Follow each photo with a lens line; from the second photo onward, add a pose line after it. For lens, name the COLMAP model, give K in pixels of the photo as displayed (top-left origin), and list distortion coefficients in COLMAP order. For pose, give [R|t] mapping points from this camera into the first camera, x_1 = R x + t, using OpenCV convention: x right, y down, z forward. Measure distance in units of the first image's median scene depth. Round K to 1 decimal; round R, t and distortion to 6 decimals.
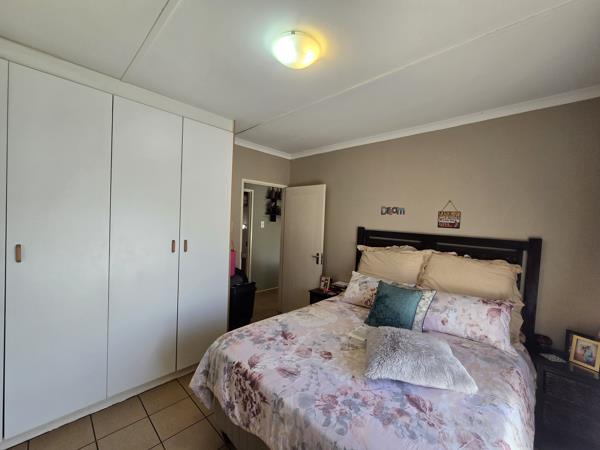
lens RADIAL K [[243.3, 0, 301.7], [0, 243.3, 226.3], [0, 0, 1]] dist [-0.002681, -0.000283]
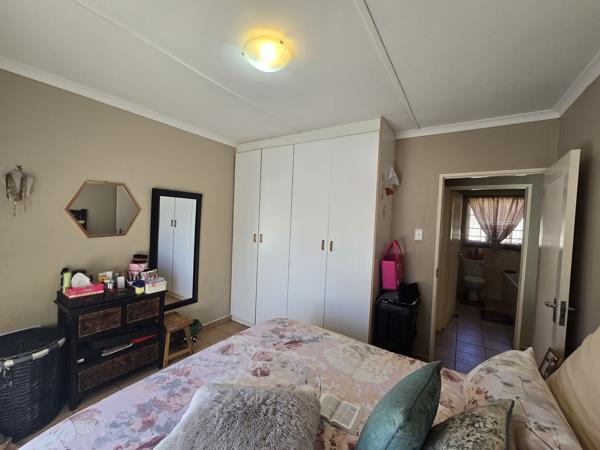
lens RADIAL K [[243.3, 0, 301.6], [0, 243.3, 228.7], [0, 0, 1]] dist [-0.002681, -0.000283]
pose [[0.184236, 0.010783, -0.982823, 0.927176], [-0.059765, 0.998212, -0.000251, 0.007038], [0.981063, 0.058785, 0.184551, 0.900155]]
